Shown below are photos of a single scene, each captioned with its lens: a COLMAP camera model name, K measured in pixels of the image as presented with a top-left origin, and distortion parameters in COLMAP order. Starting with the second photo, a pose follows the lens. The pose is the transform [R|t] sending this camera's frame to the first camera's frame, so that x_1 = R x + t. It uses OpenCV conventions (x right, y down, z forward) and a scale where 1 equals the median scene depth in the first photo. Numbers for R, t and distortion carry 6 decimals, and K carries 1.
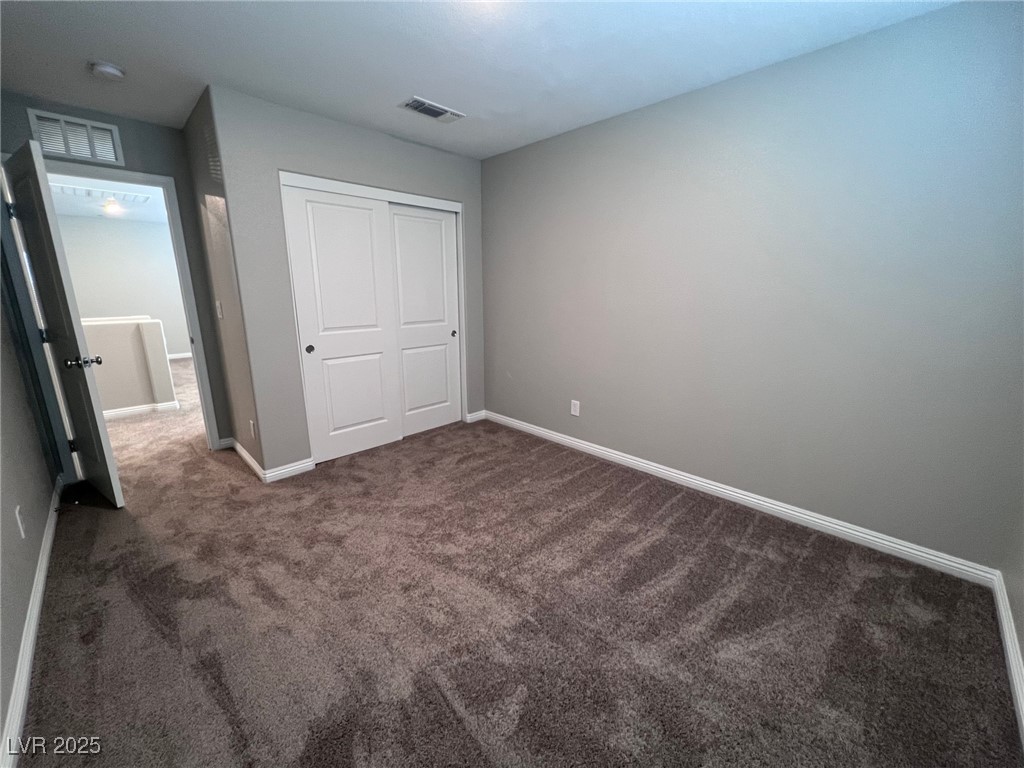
lens RADIAL K [[408.1, 0, 508.5], [0, 408.1, 380.5], [0, 0, 1]] dist [-0.001345, 0.001105]
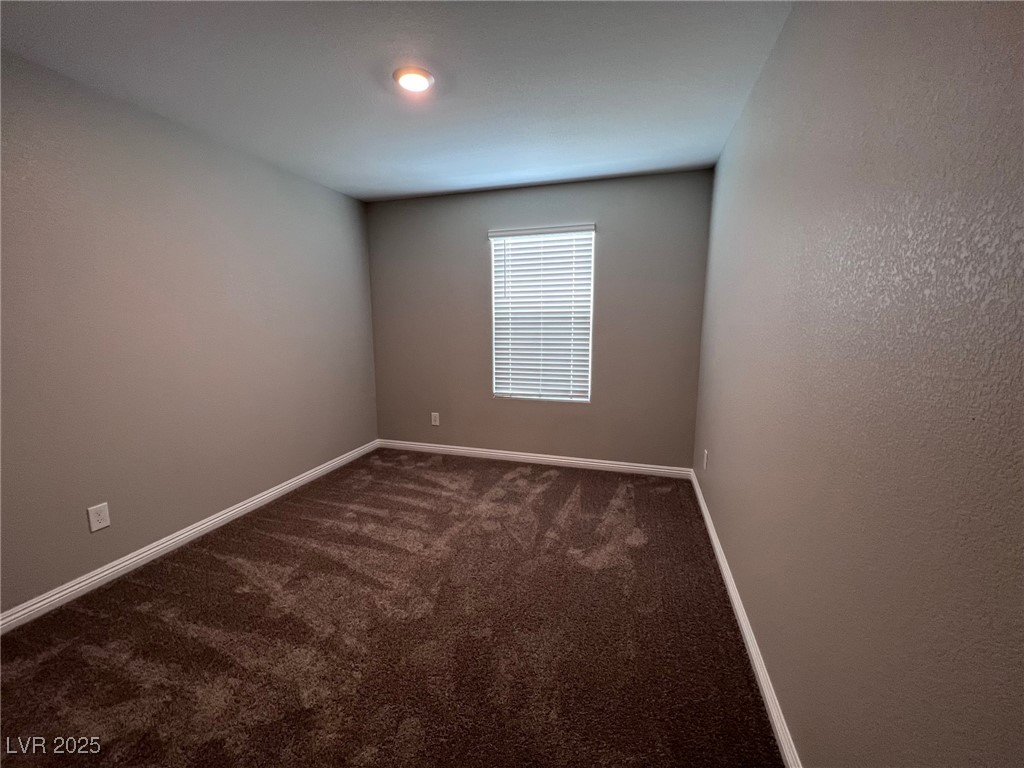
lens RADIAL K [[408.1, 0, 511.3], [0, 408.1, 382.7], [0, 0, 1]] dist [-0.001345, 0.001105]
pose [[-0.471692, -0.135064, 0.871358, -0.908204], [0.202734, 0.945113, 0.256242, -0.221787], [-0.858141, 0.297522, -0.418420, 0.954695]]
